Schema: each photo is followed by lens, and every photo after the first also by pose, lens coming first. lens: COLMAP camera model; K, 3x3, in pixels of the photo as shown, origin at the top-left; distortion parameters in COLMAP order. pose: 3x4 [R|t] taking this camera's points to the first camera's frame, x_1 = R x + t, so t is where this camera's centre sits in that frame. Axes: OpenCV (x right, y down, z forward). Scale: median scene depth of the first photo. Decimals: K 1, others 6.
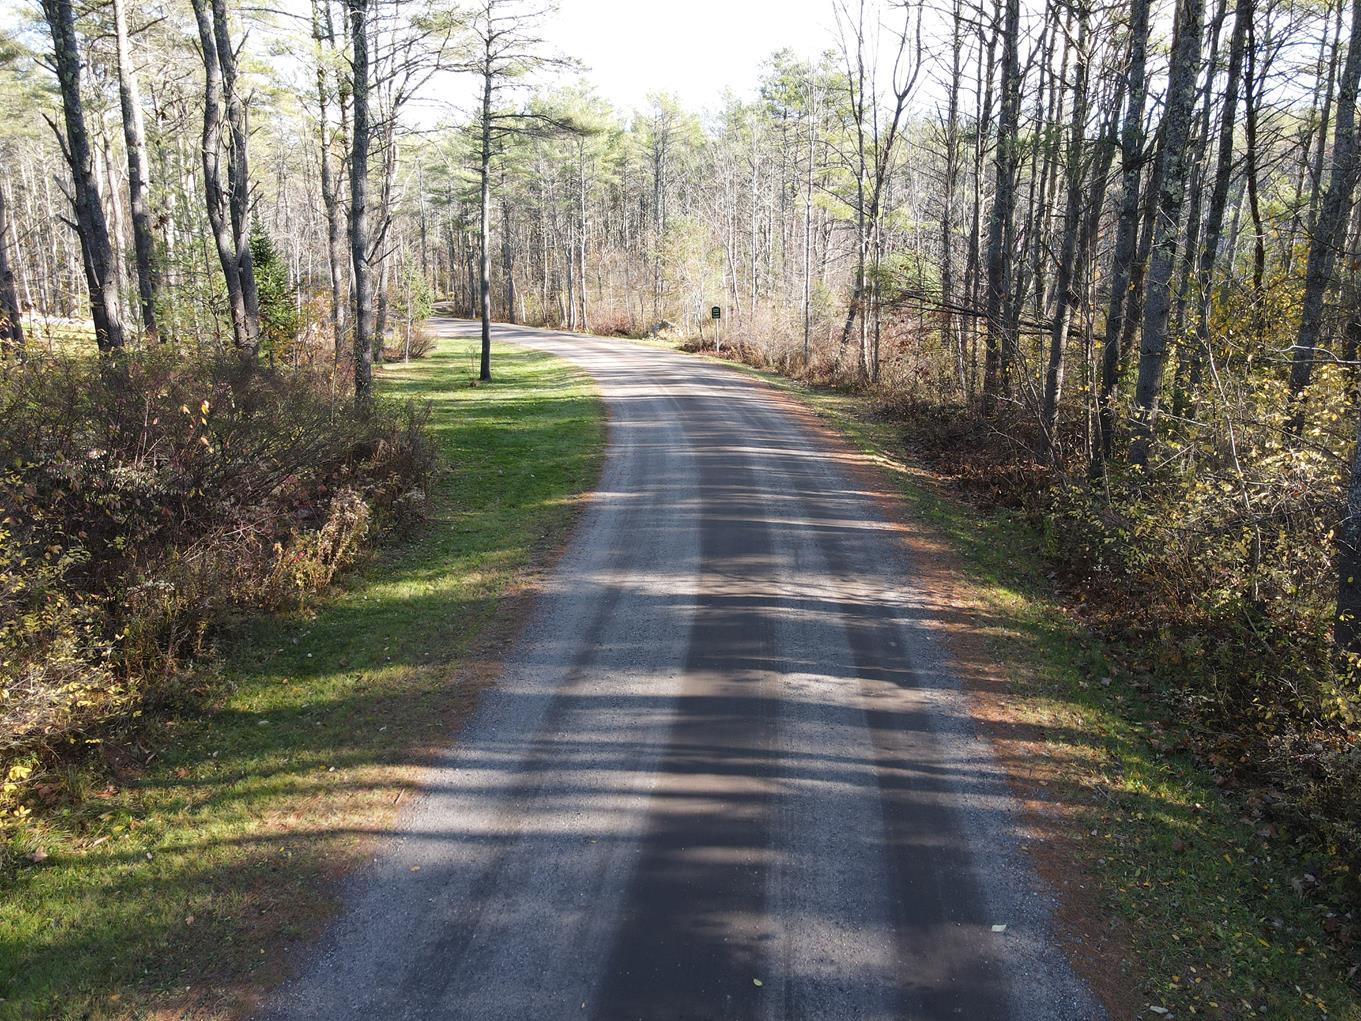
lens RADIAL K [[983.0, 0, 679.5], [0, 983.0, 510.6], [0, 0, 1]] dist [0.017581, -0.006355]
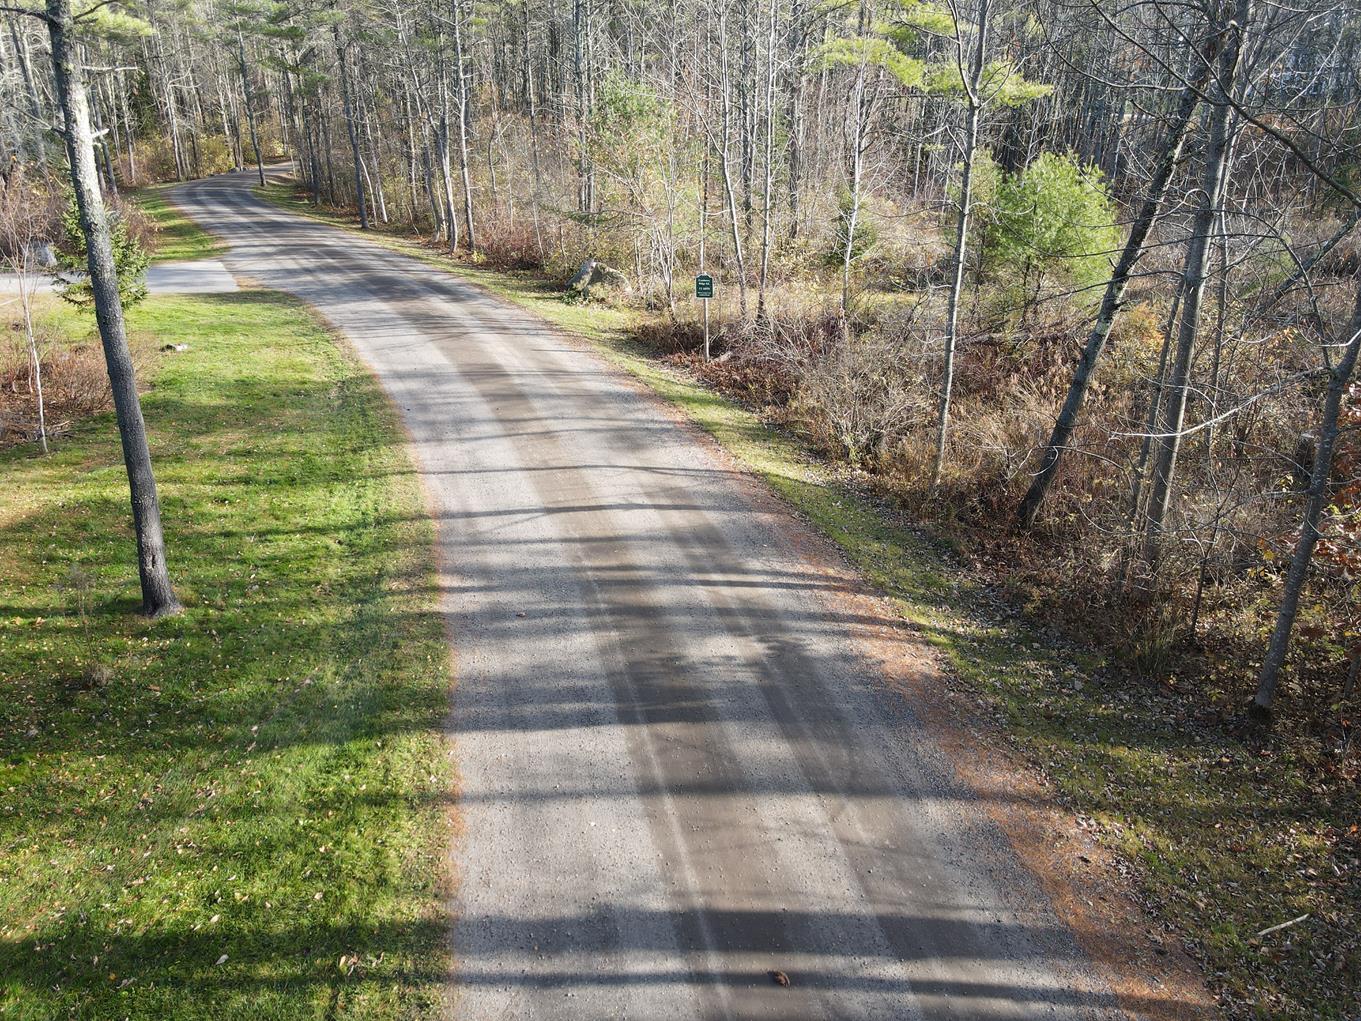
lens RADIAL K [[983.0, 0, 682.3], [0, 983.0, 510.4], [0, 0, 1]] dist [0.017581, -0.006355]
pose [[0.996057, -0.029107, 0.083810, -0.017622], [0.014940, 0.986191, 0.164938, -0.124998], [-0.087453, -0.163035, 0.982737, 0.333649]]
